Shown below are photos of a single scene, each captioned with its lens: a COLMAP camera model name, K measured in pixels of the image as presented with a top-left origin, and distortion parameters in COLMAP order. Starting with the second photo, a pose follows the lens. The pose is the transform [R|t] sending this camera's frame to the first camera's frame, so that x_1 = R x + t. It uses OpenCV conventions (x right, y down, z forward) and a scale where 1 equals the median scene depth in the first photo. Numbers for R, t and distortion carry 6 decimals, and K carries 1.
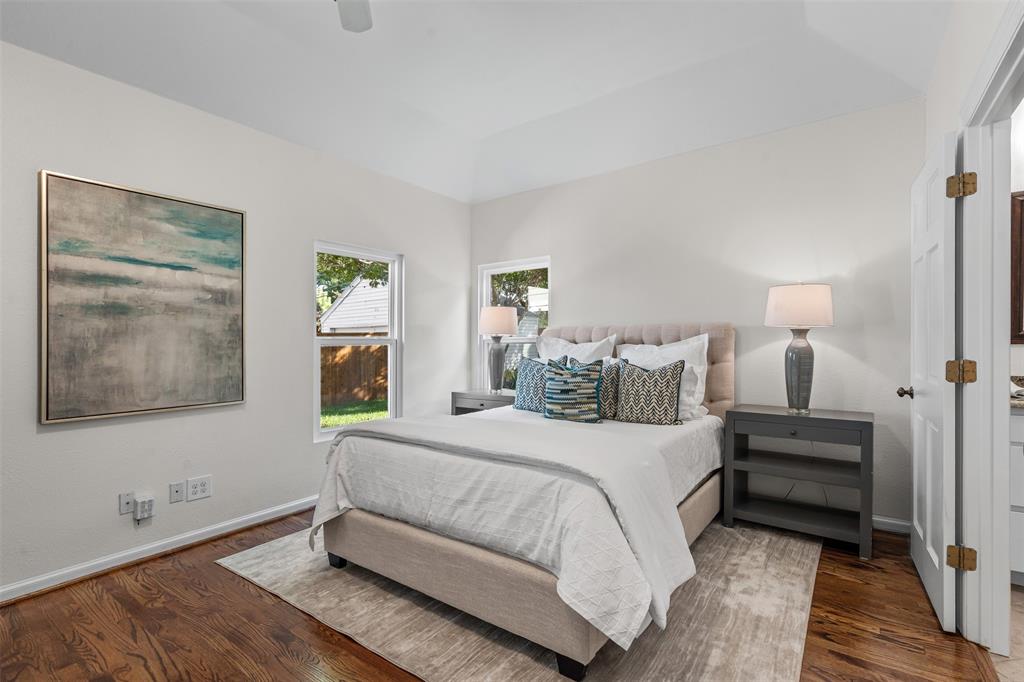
lens RADIAL K [[473.0, 0, 522.4], [0, 473.0, 344.2], [0, 0, 1]] dist [0.000362, 0.001418]
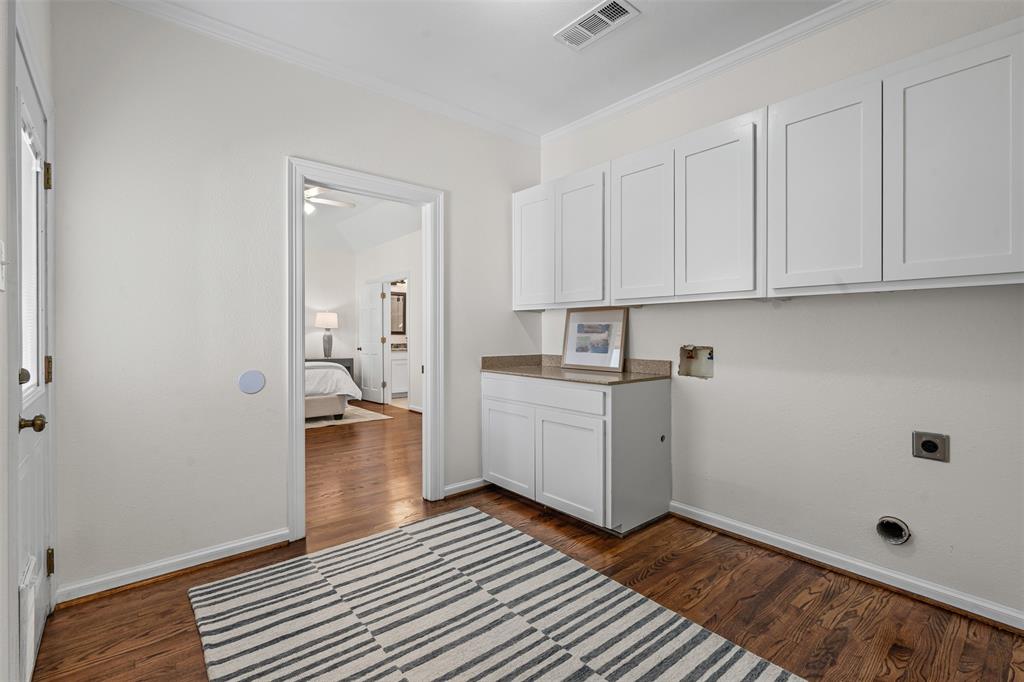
lens RADIAL K [[473.0, 0, 513.0], [0, 473.0, 337.3], [0, 0, 1]] dist [0.000362, 0.001418]
pose [[0.250317, 0.006743, 0.968140, -1.779089], [0.000875, 0.999974, -0.007191, 0.038138], [-0.968163, 0.002647, 0.250305, -0.721731]]
